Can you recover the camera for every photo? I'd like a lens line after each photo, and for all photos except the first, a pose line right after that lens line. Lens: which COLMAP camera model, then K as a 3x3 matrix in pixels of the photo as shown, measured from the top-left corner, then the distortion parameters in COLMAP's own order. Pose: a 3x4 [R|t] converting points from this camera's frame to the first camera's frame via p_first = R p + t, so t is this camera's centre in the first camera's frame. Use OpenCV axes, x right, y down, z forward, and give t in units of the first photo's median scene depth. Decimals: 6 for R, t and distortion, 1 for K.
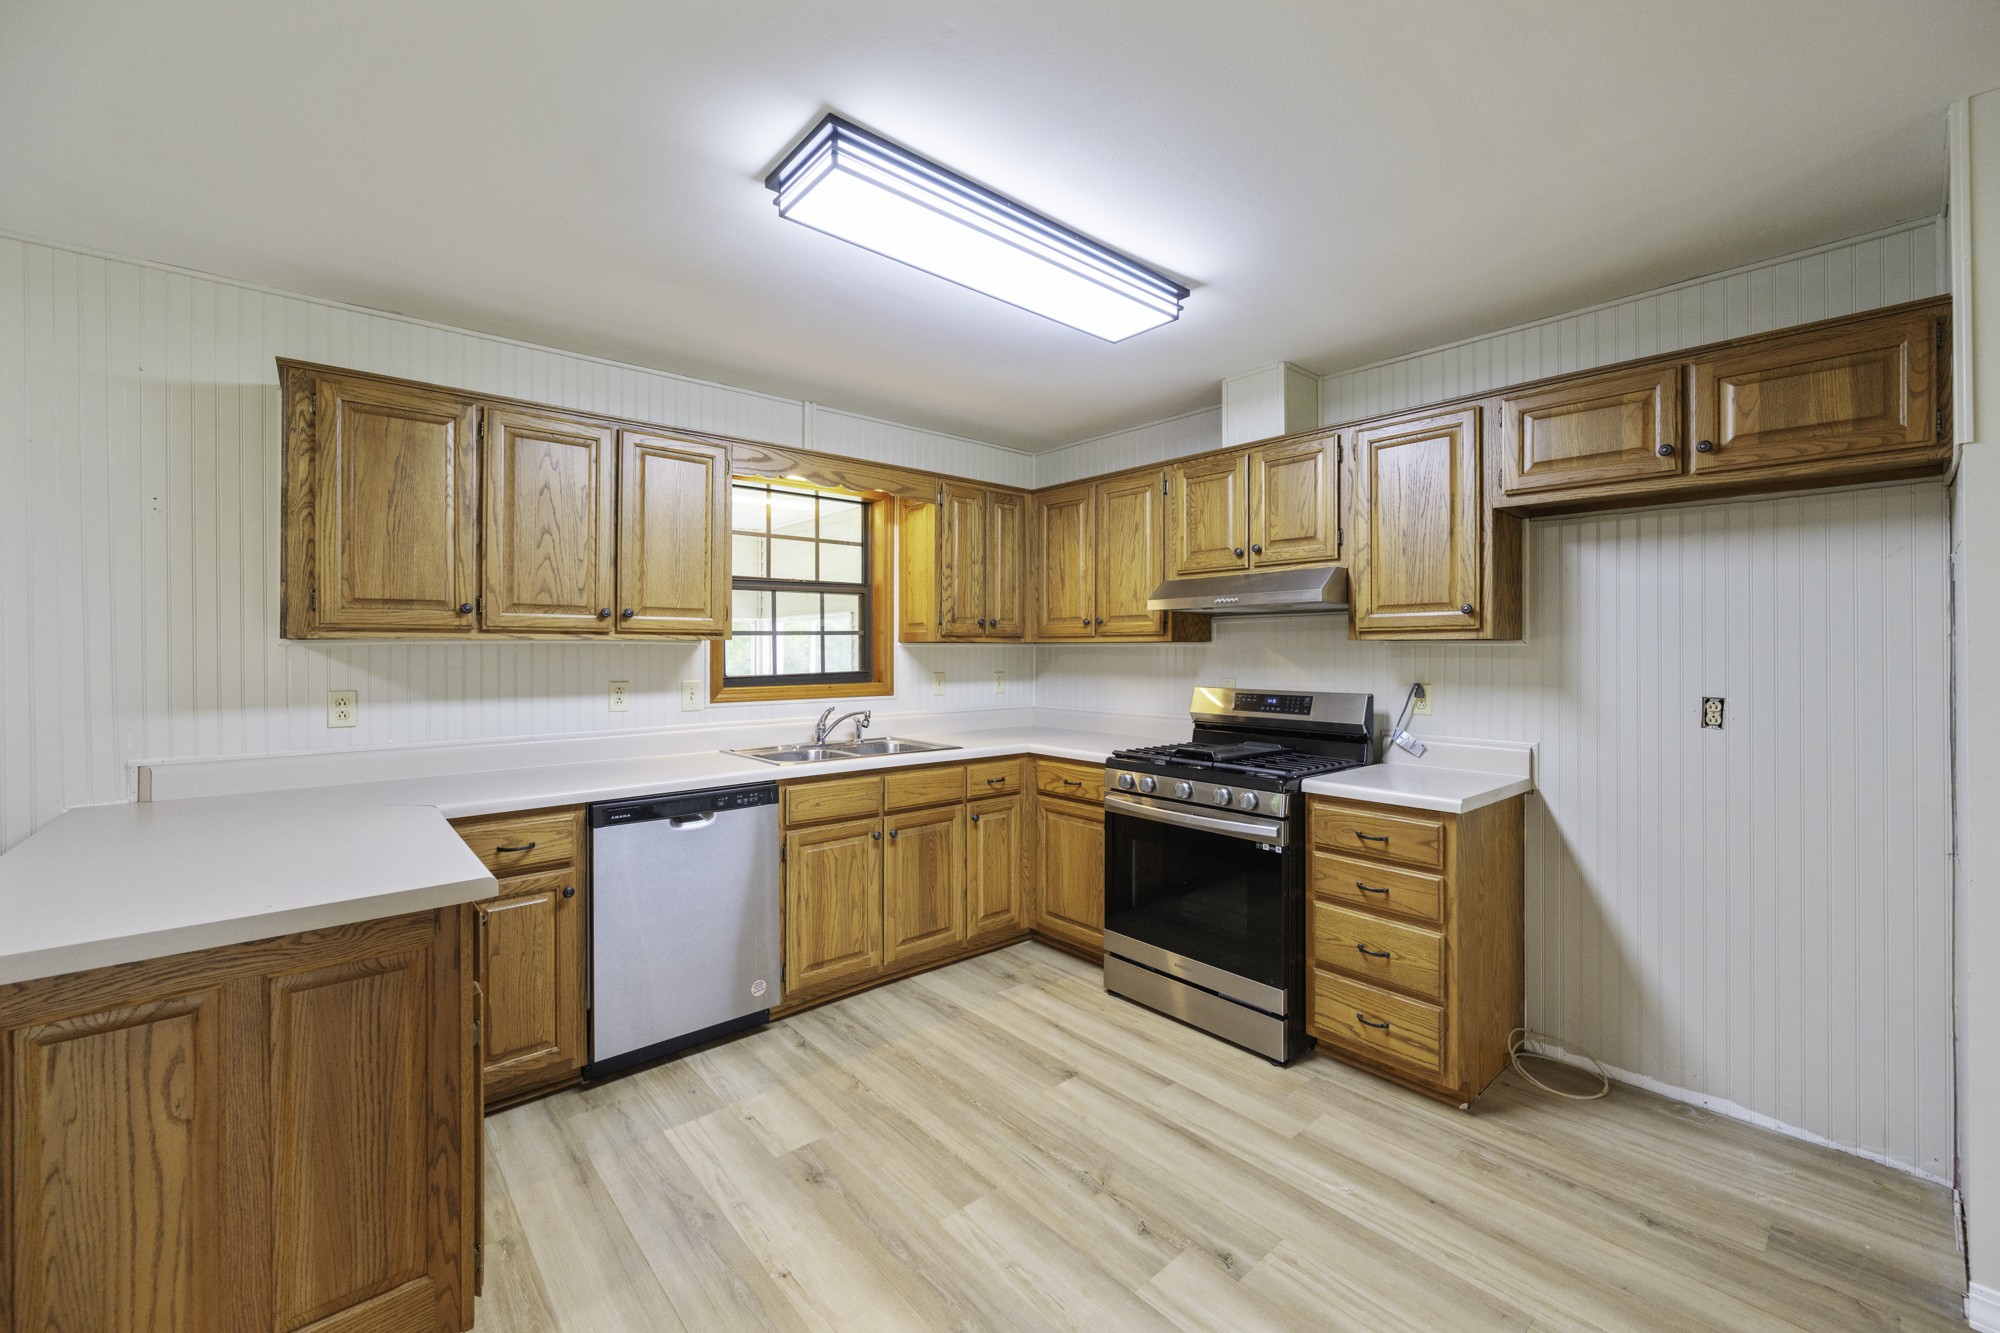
lens RADIAL K [[797.9, 0, 1000.6], [0, 797.9, 644.0], [0, 0, 1]] dist [-0.008454, 0.002061]
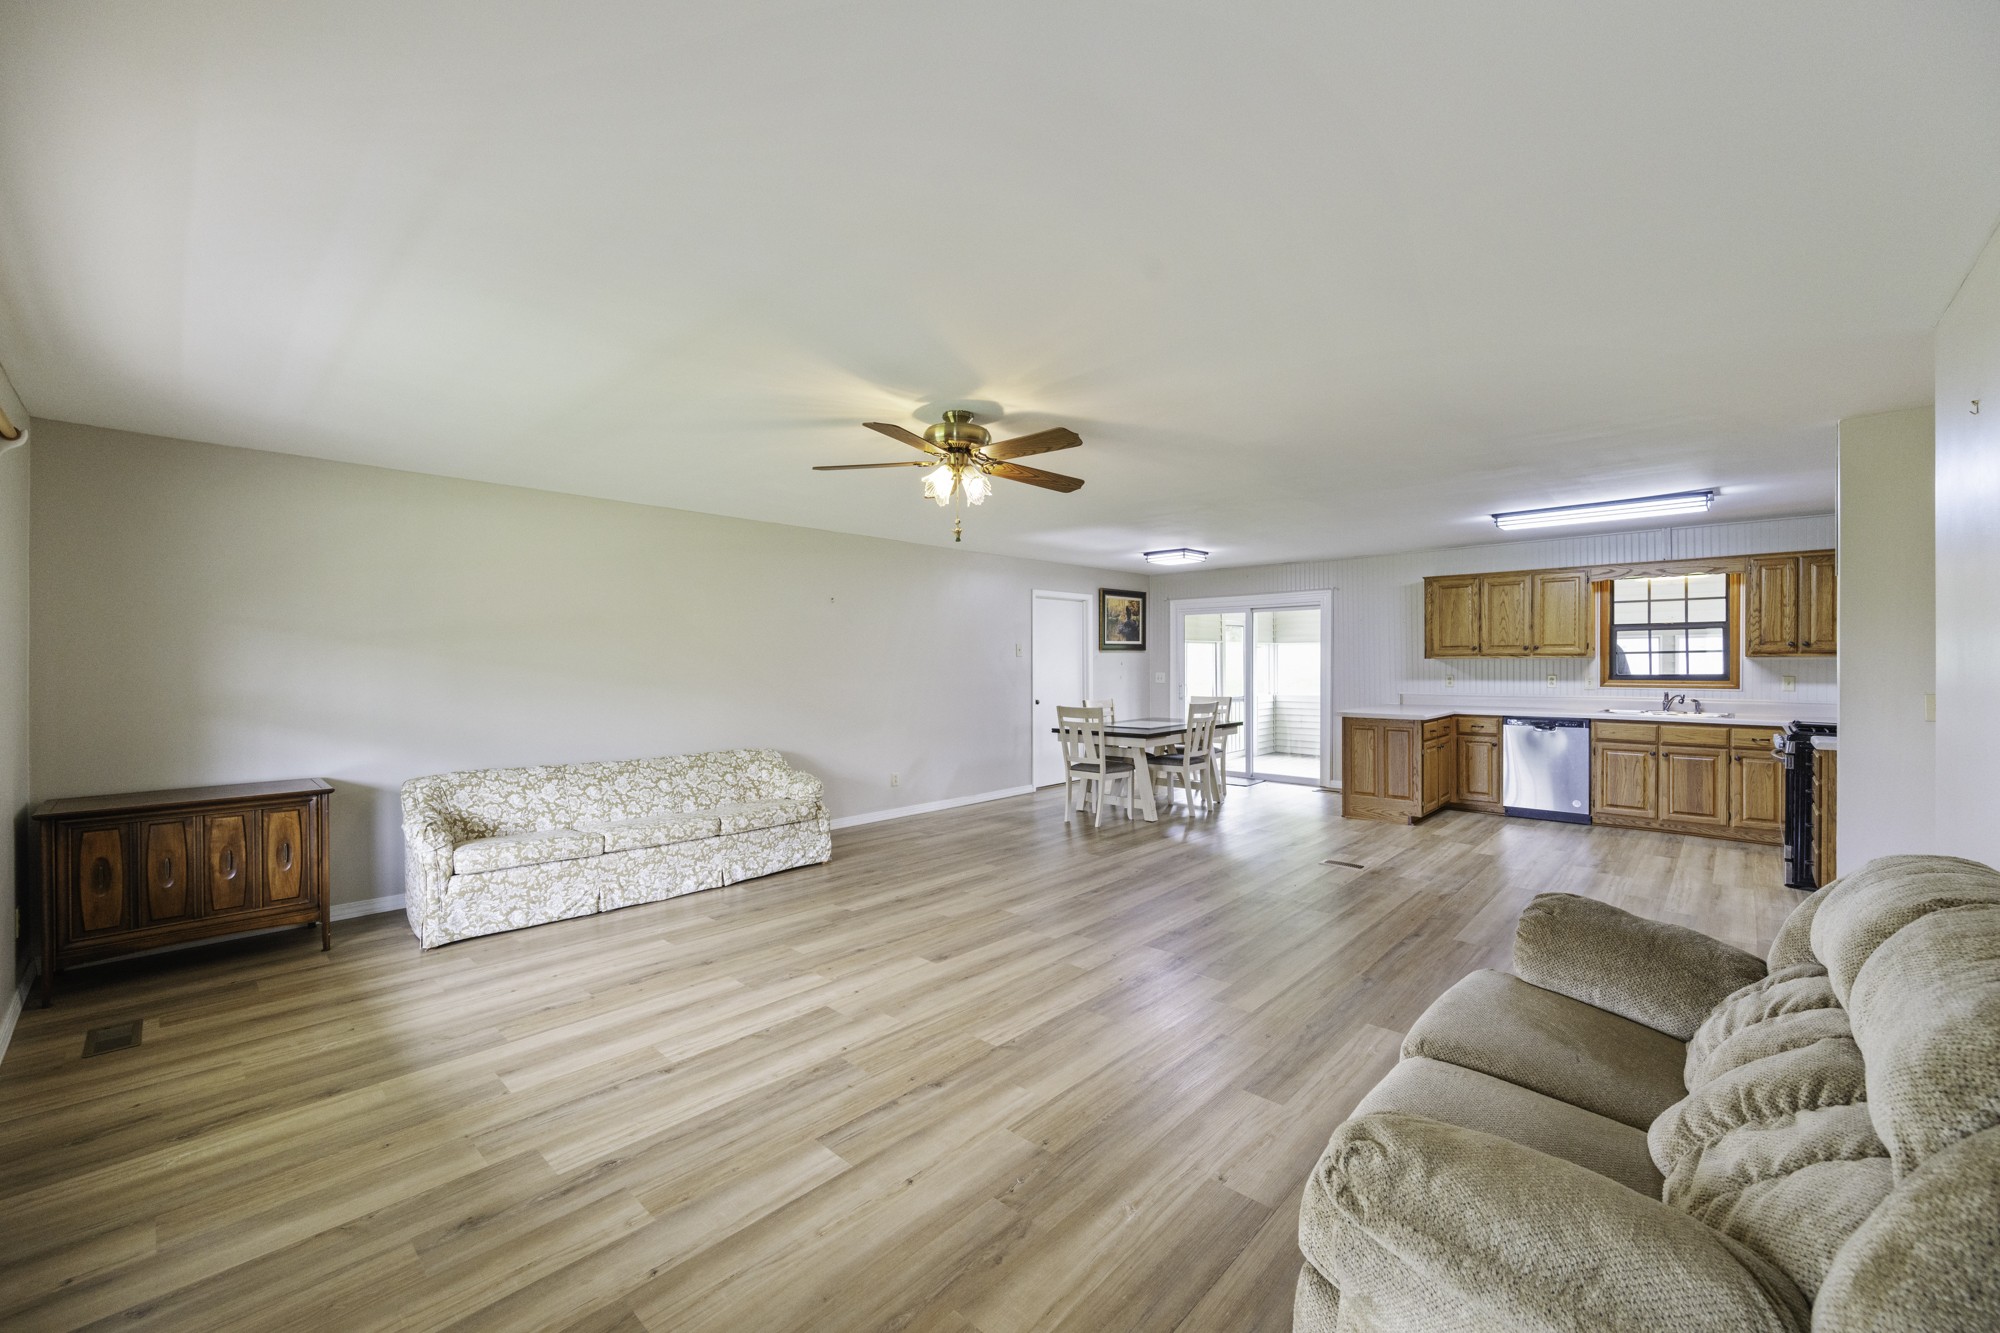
lens RADIAL K [[797.9, 0, 998.4], [0, 797.9, 664.1], [0, 0, 1]] dist [-0.008454, 0.002061]
pose [[0.098899, 0.006217, -0.995078, 1.975509], [0.013080, 0.999886, 0.007547, -0.028433], [0.995012, -0.013762, 0.098806, -0.994024]]
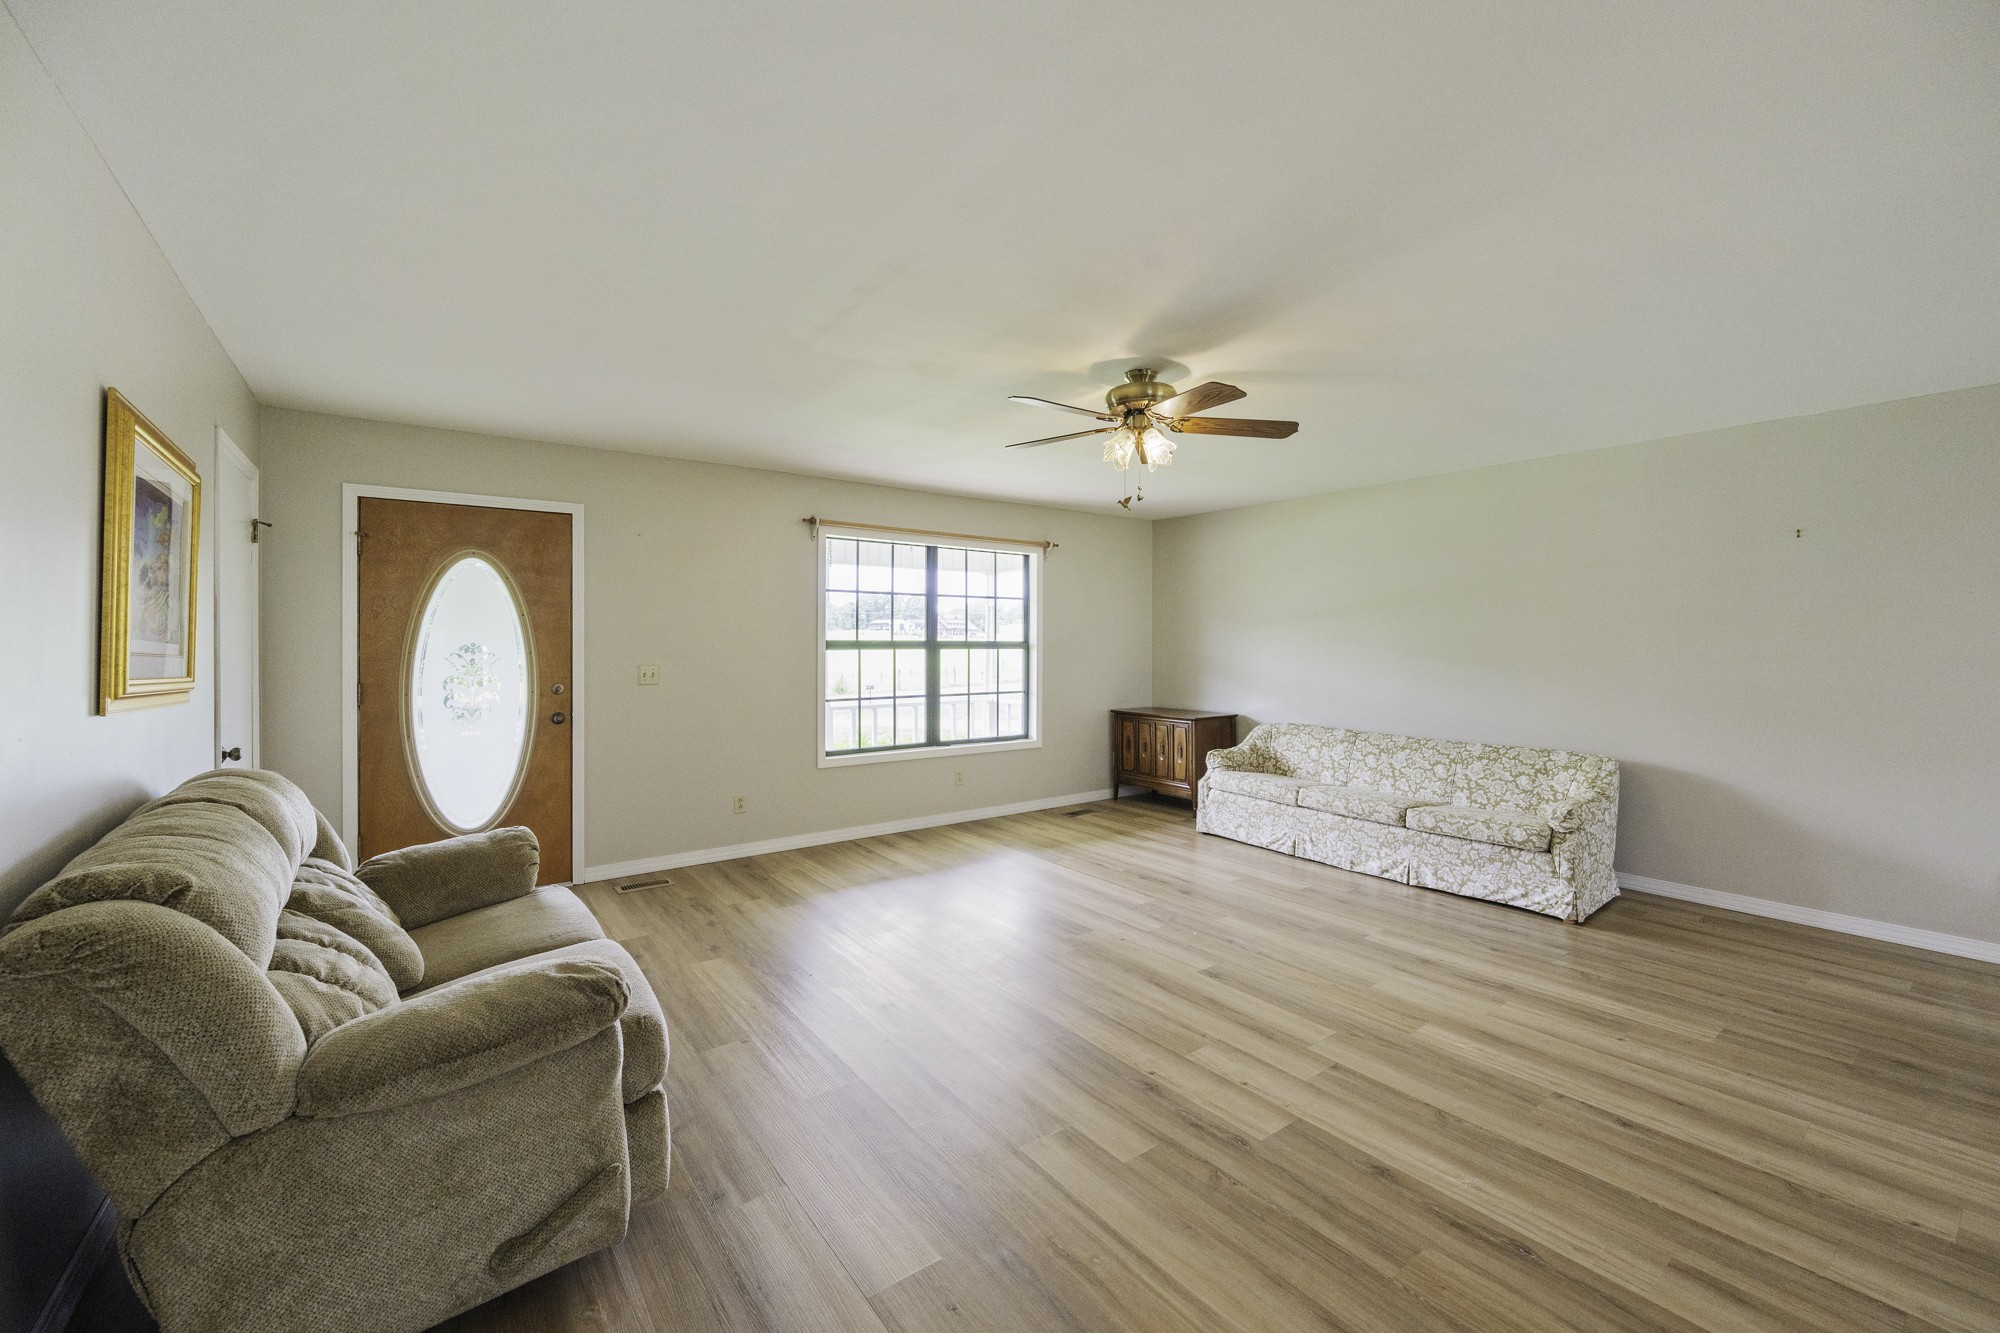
lens RADIAL K [[797.9, 0, 1009.4], [0, 797.9, 653.1], [0, 0, 1]] dist [-0.008454, 0.002061]
pose [[-0.996811, 0.001975, 0.079770, 0.772049], [0.002051, 0.999998, 0.000864, -0.000438], [-0.079768, 0.001025, -0.996813, 0.307391]]
